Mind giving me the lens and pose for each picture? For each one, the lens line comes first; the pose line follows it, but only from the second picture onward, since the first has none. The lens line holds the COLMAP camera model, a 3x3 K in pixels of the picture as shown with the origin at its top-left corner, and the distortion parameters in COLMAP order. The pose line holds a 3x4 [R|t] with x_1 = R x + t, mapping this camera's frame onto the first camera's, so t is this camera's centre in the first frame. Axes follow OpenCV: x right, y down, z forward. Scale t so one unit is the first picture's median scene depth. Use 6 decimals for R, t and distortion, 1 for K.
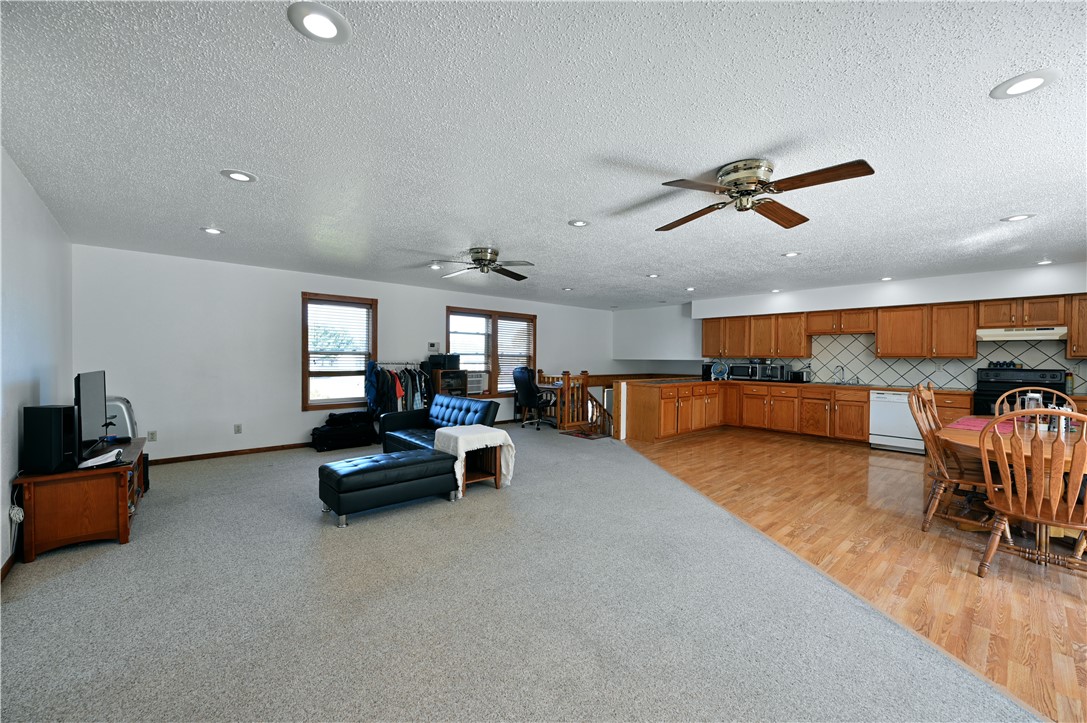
lens RADIAL K [[432.2, 0, 543.5], [0, 432.2, 361.5], [0, 0, 1]] dist [0.000948, 0.000045]
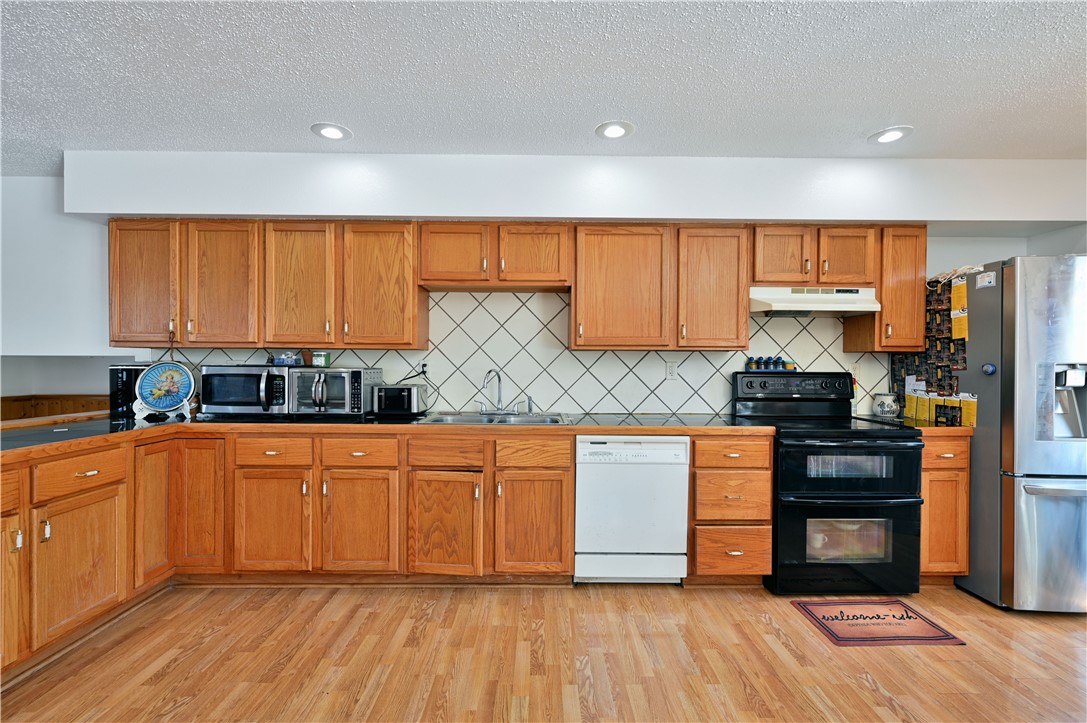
lens RADIAL K [[477.8, 0, 543.0], [0, 477.8, 367.2], [0, 0, 1]] dist [-0.001426, -0.000182]
pose [[0.662963, -0.011601, 0.748562, 0.390463], [0.004591, 0.999924, 0.011430, 0.003389], [-0.748638, -0.004141, 0.662966, 0.679151]]
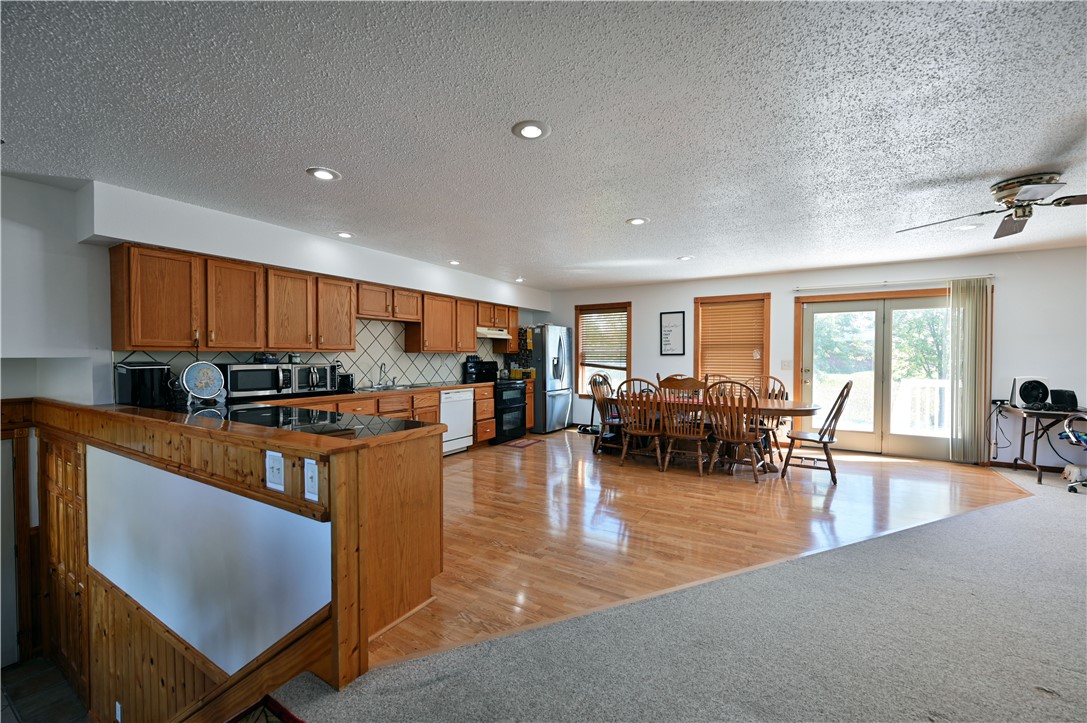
lens RADIAL K [[432.2, 0, 543.5], [0, 432.2, 361.5], [0, 0, 1]] dist [0.000948, 0.000045]
pose [[-0.290885, -0.022403, 0.956496, -0.095451], [0.003128, 0.999698, 0.024366, -0.009345], [-0.956753, 0.010079, -0.290727, 0.950659]]
